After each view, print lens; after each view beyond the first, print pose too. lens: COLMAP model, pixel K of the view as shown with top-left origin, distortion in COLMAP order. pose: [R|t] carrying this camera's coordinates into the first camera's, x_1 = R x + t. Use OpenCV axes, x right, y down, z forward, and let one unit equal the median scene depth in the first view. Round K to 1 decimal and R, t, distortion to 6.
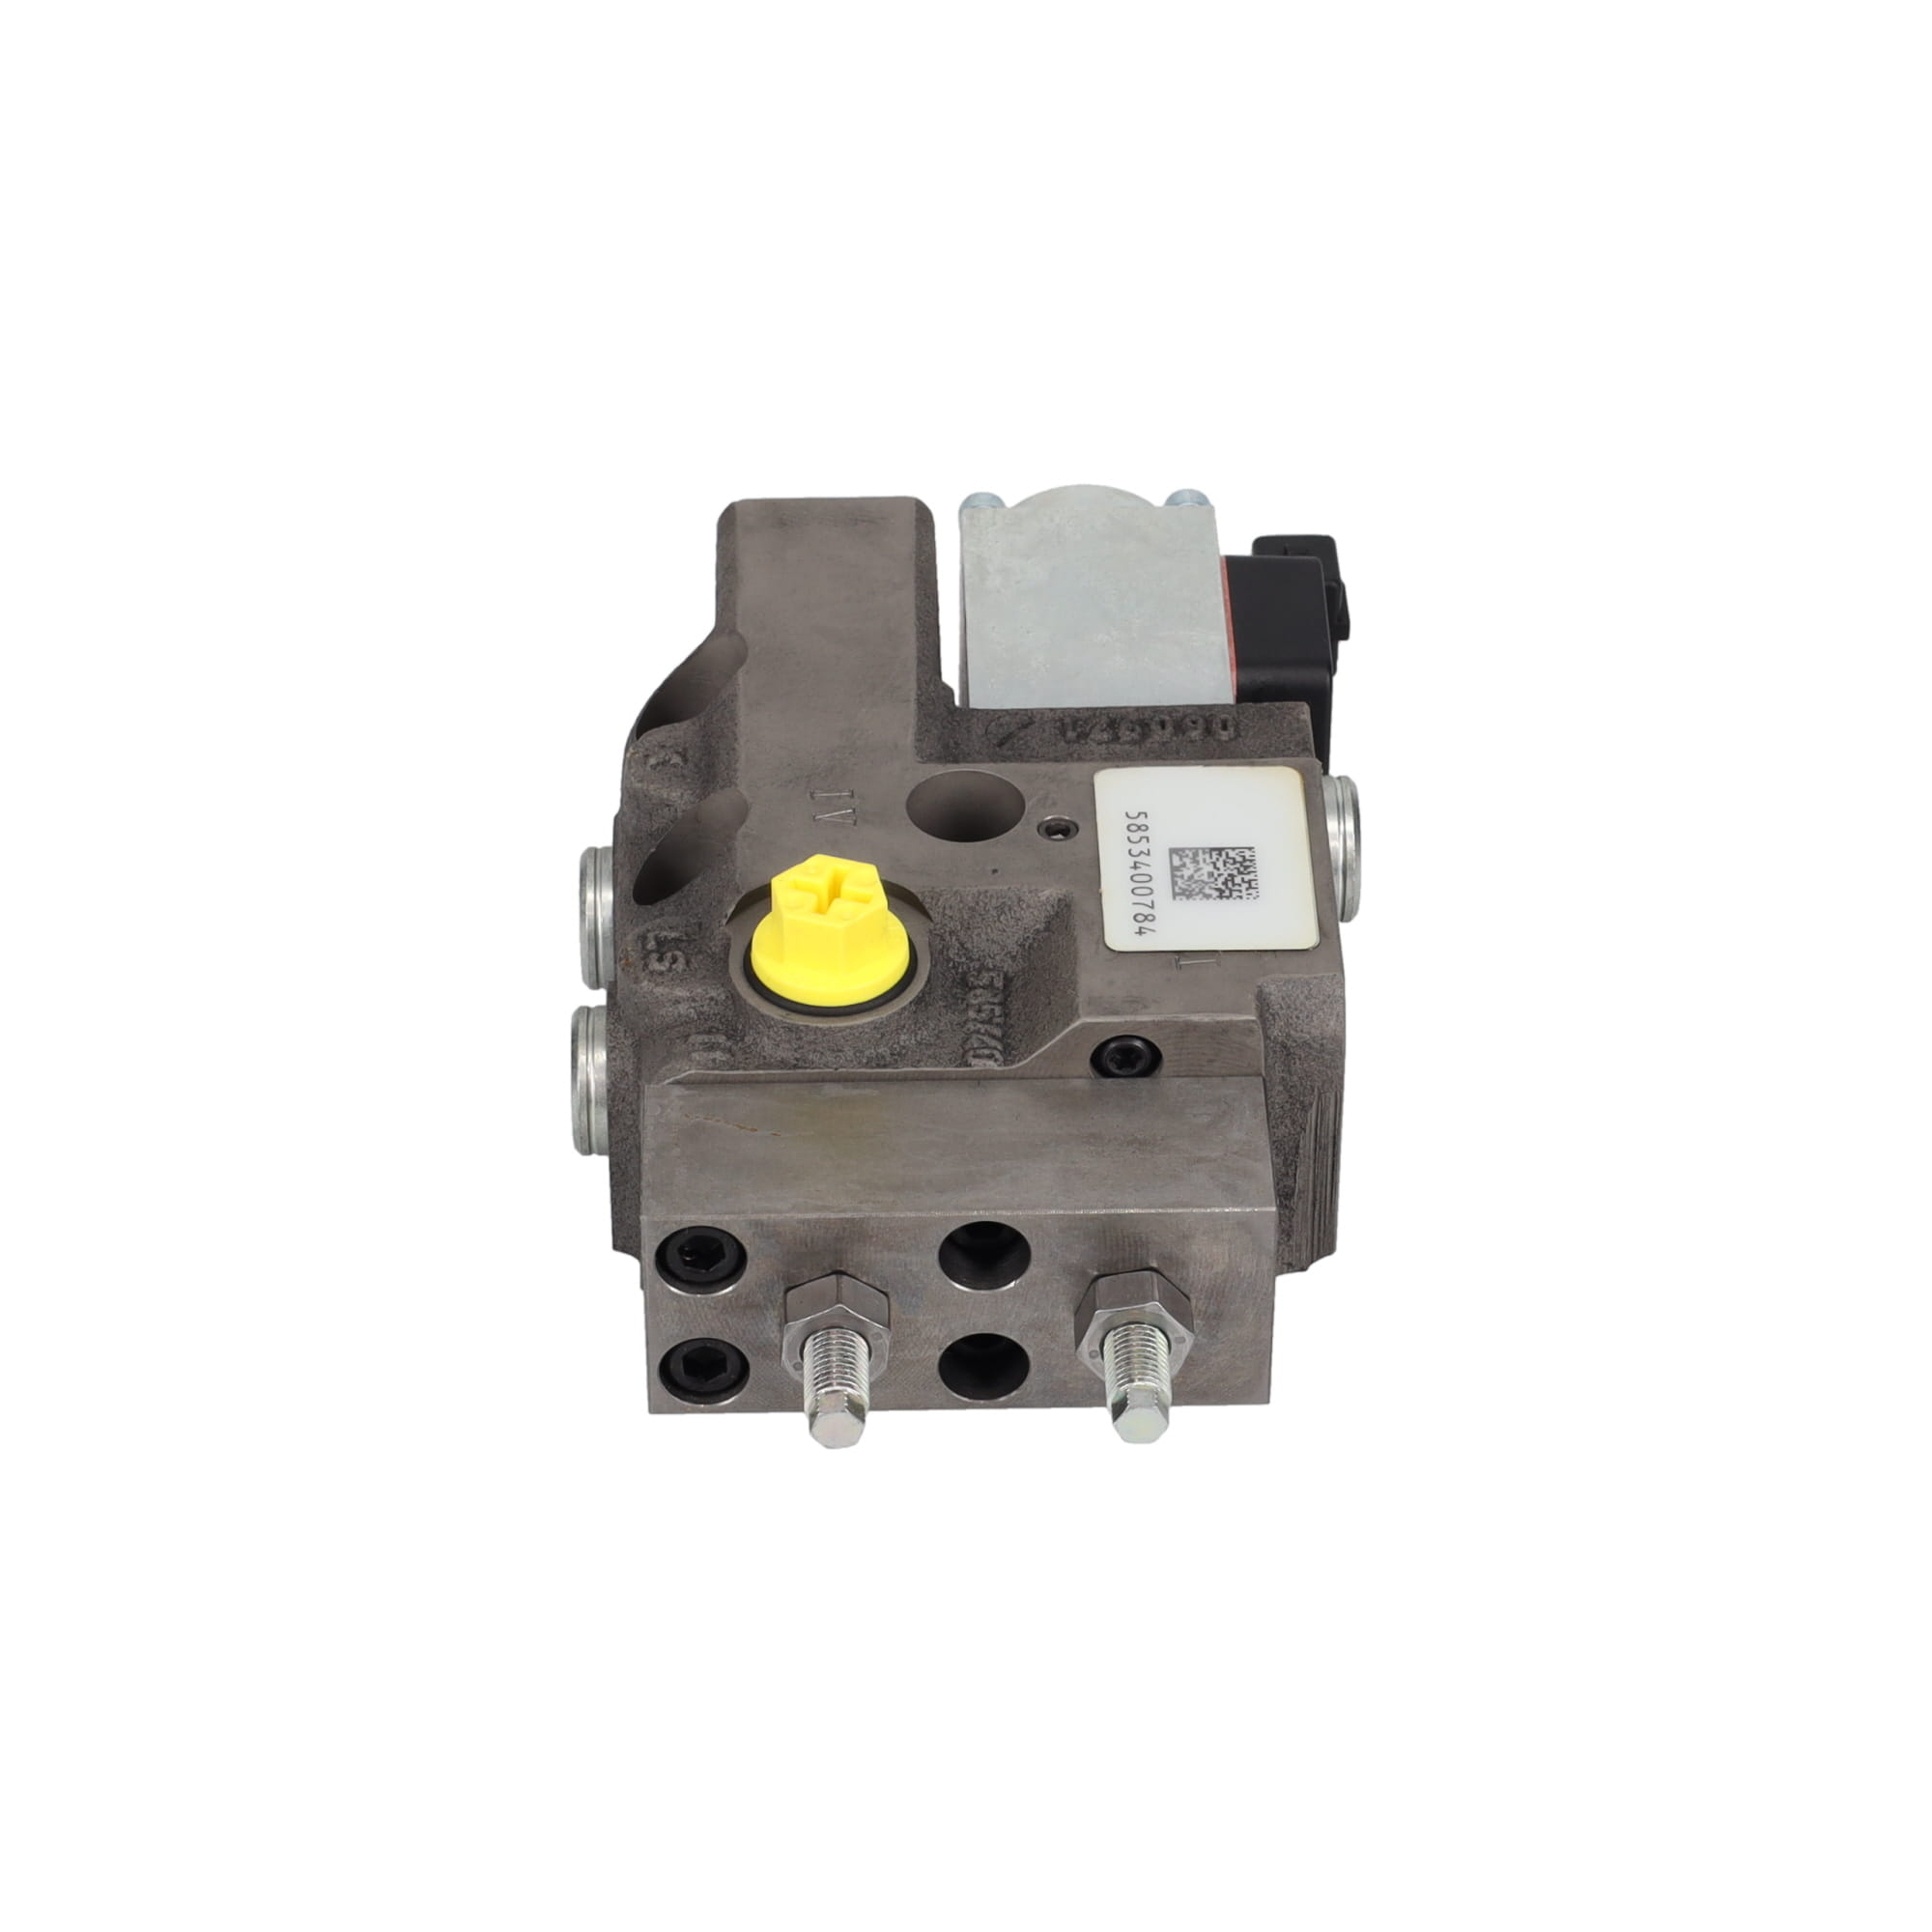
lens RADIAL K [[6524.4, 0, 964.6], [0, 6524.4, 968.0], [0, 0, 1]] dist [0.073961, 0.000000]
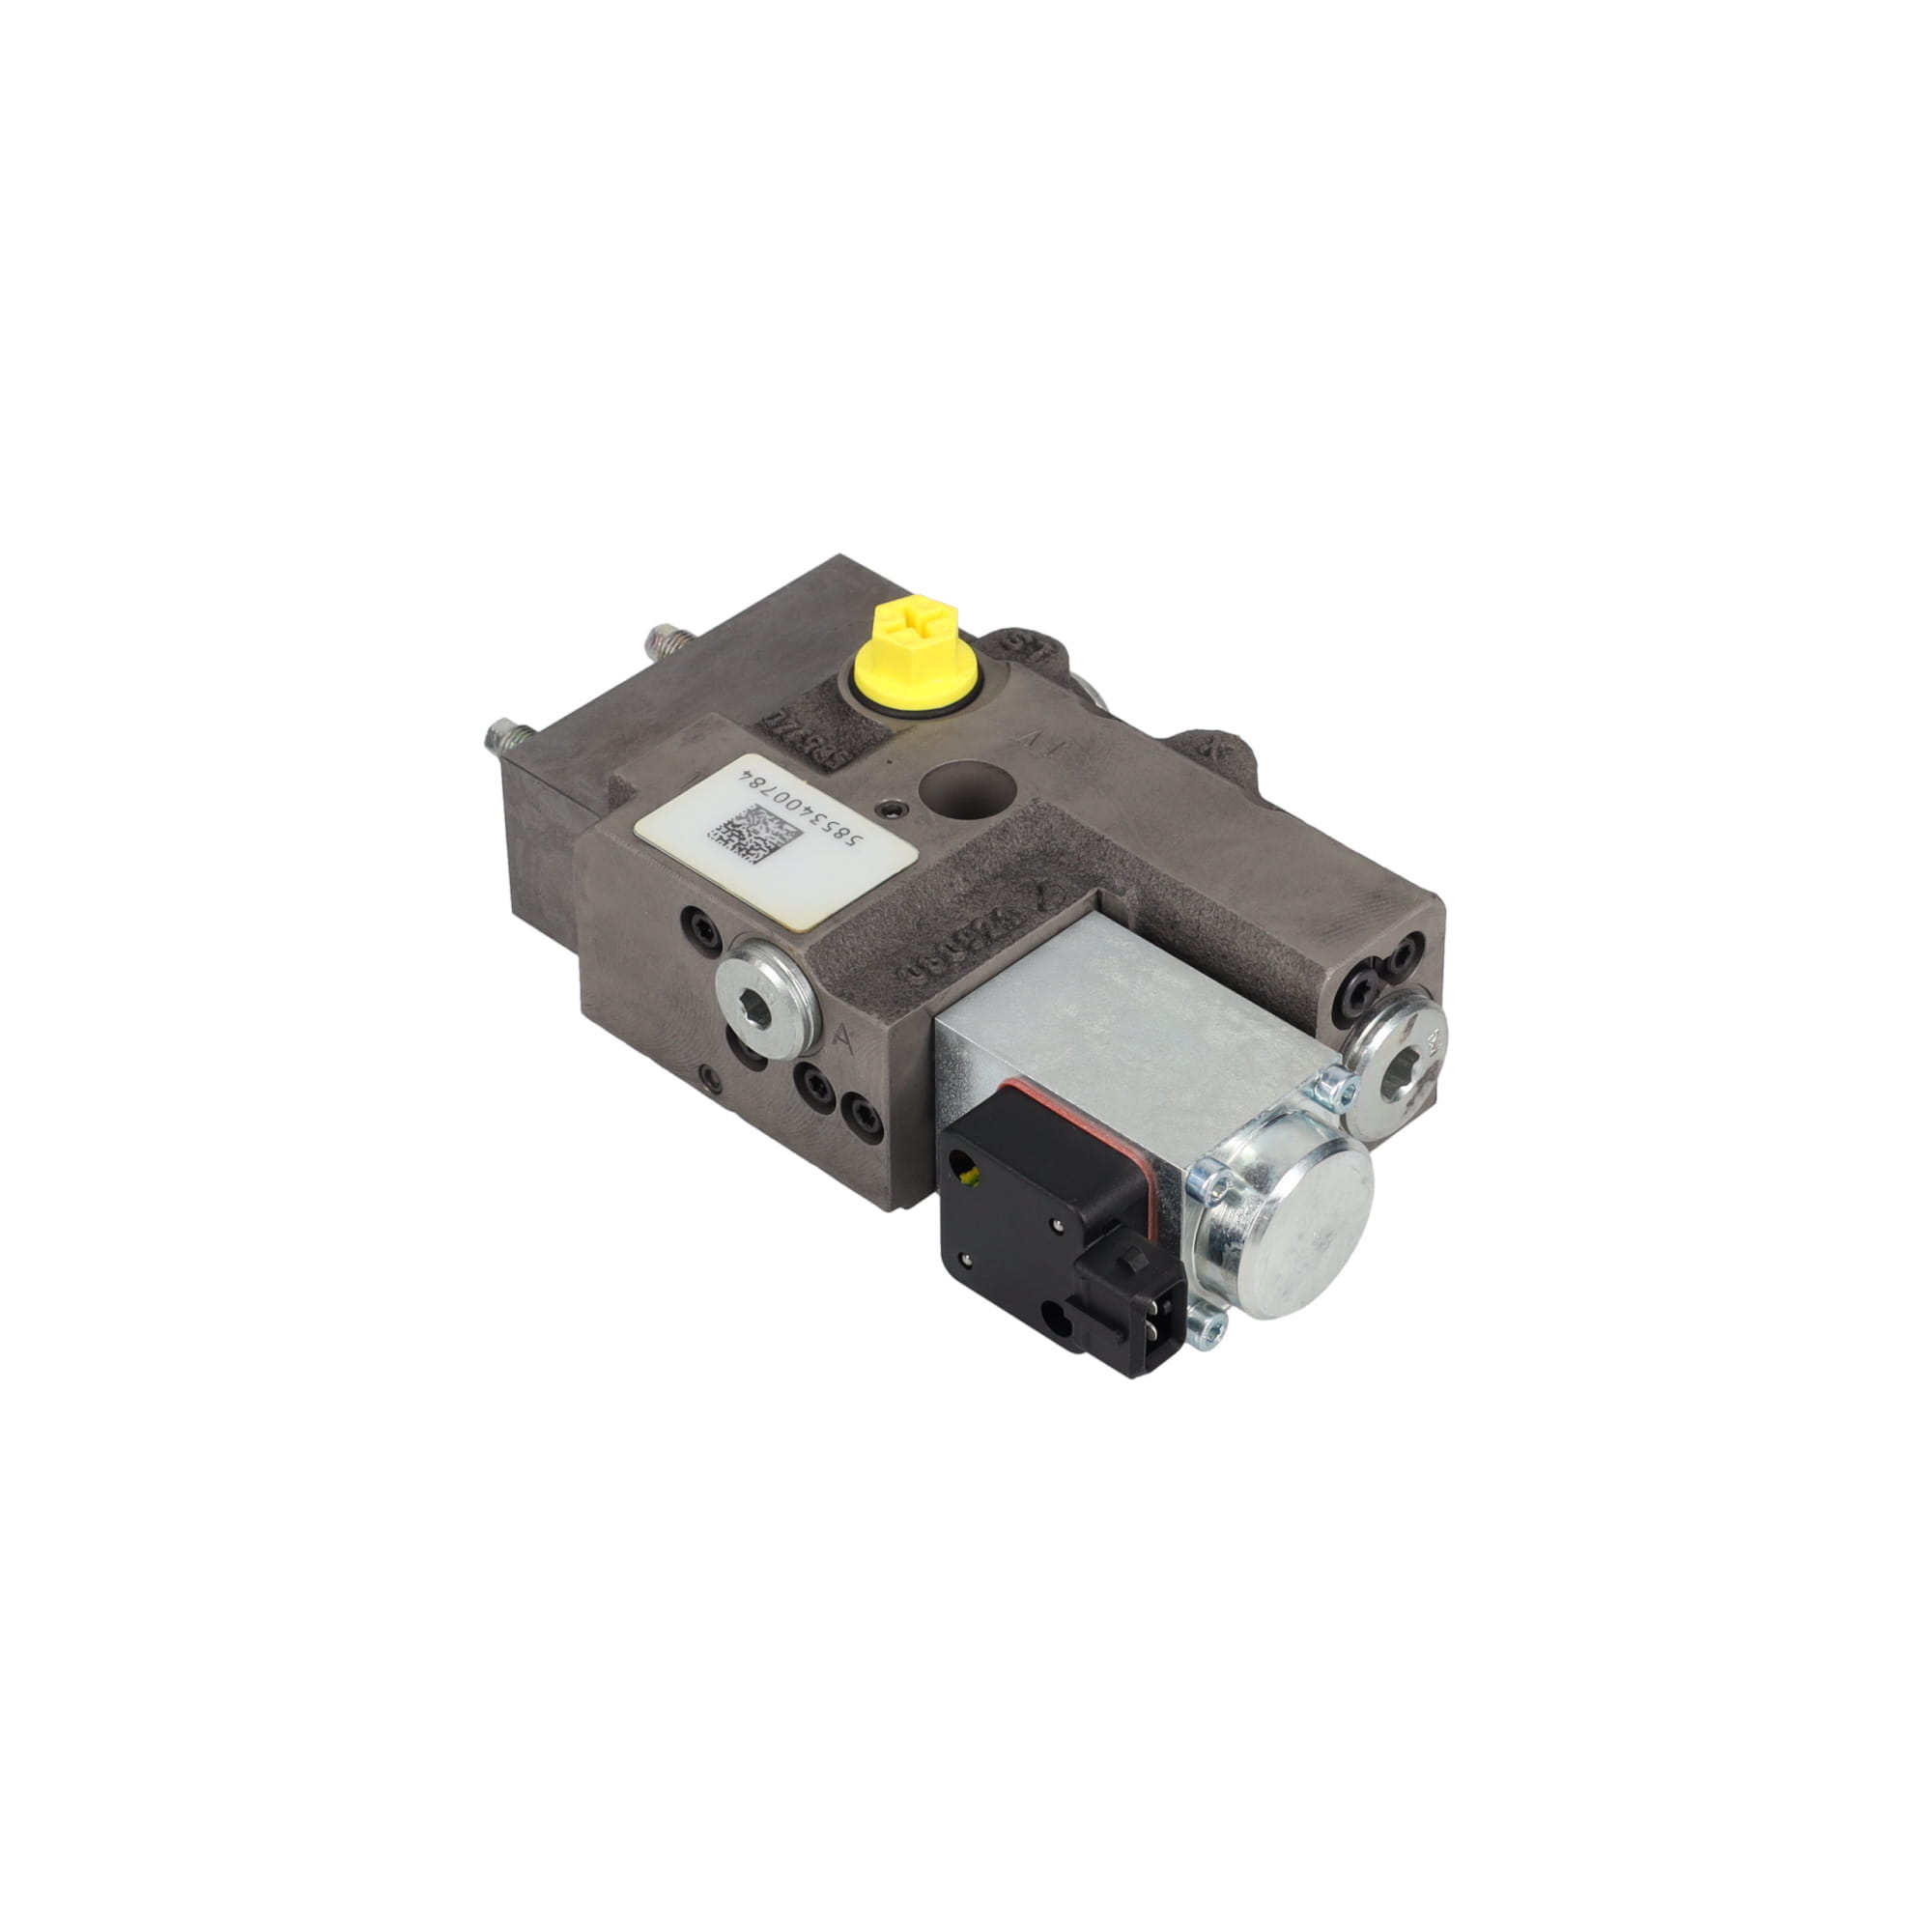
lens RADIAL K [[5340.6, 0, 971.6], [0, 5340.6, 966.7], [0, 0, 1]] dist [0.034774, 0.000000]
pose [[-0.709486, 0.446531, -0.545197, 0.560803], [-0.440700, 0.322571, 0.837694, -0.854196], [0.549921, 0.834600, -0.032073, 1.072669]]
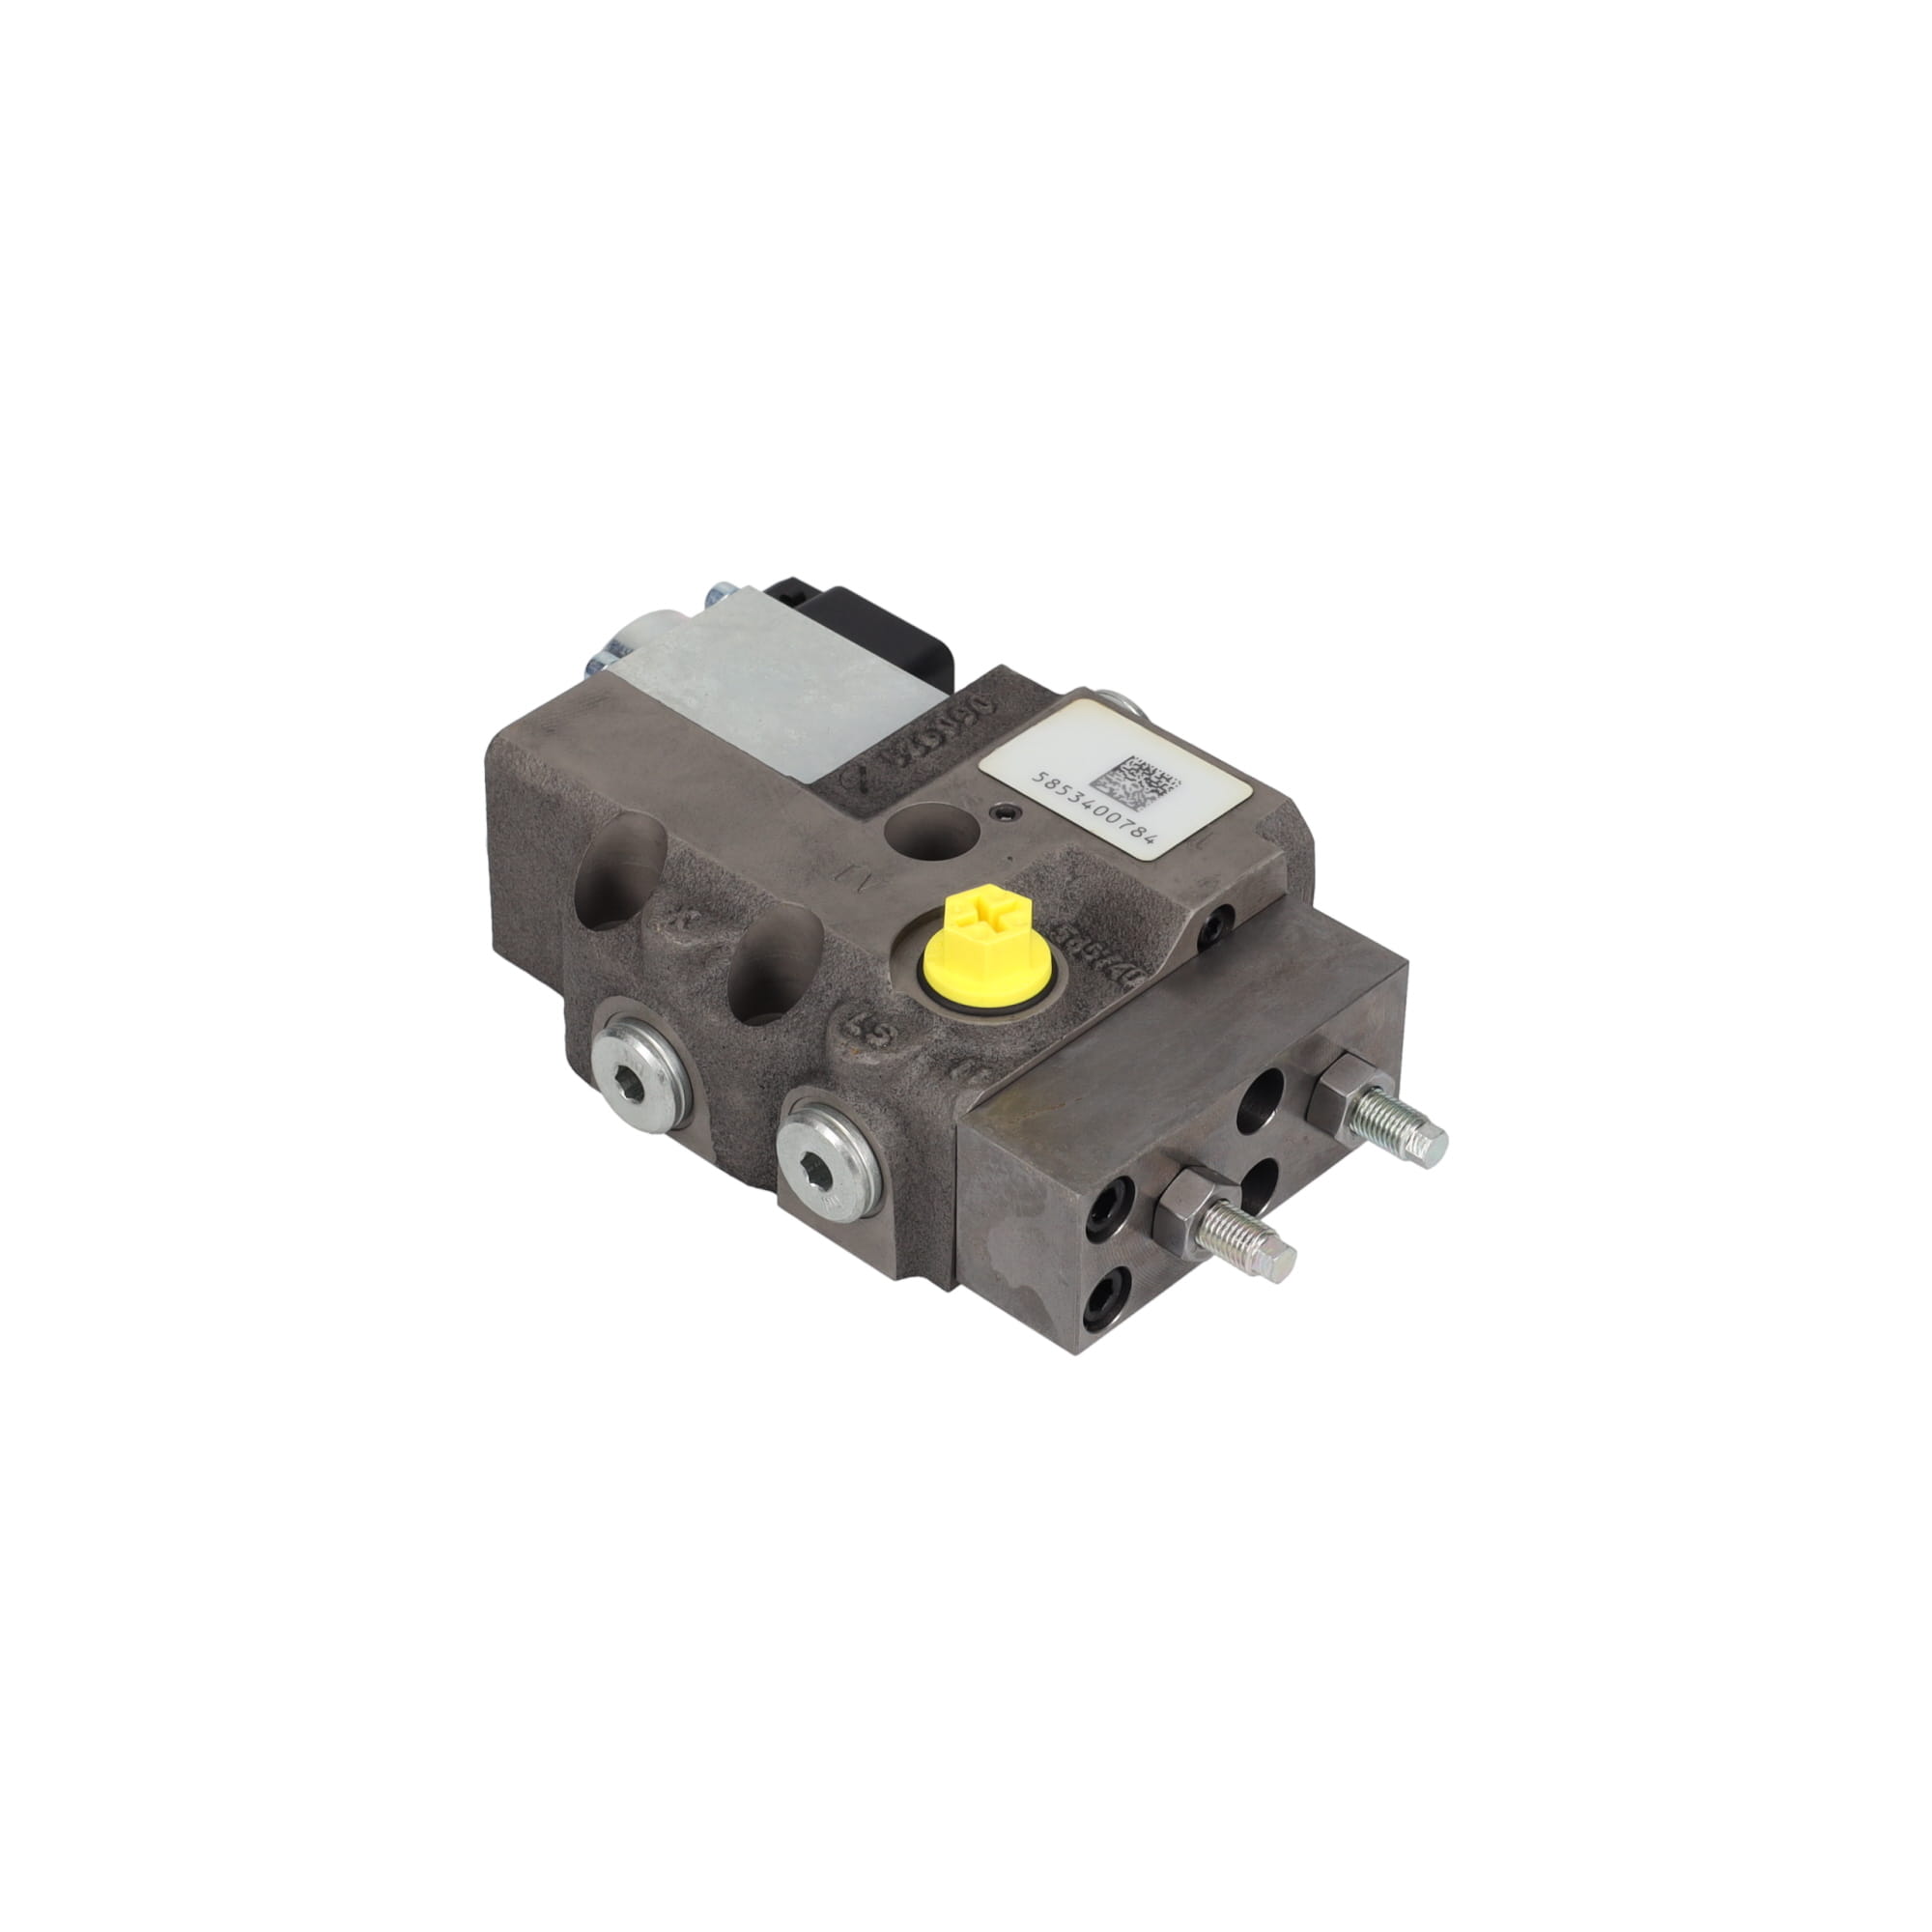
lens RADIAL K [[5340.6, 0, 966.7], [0, 5340.6, 964.9], [0, 0, 1]] dist [0.034774, 0.000000]
pose [[0.702685, -0.445839, 0.554492, -0.573977], [0.445110, 0.883449, 0.146268, -0.149302], [-0.555078, 0.144029, 0.819234, 0.174191]]
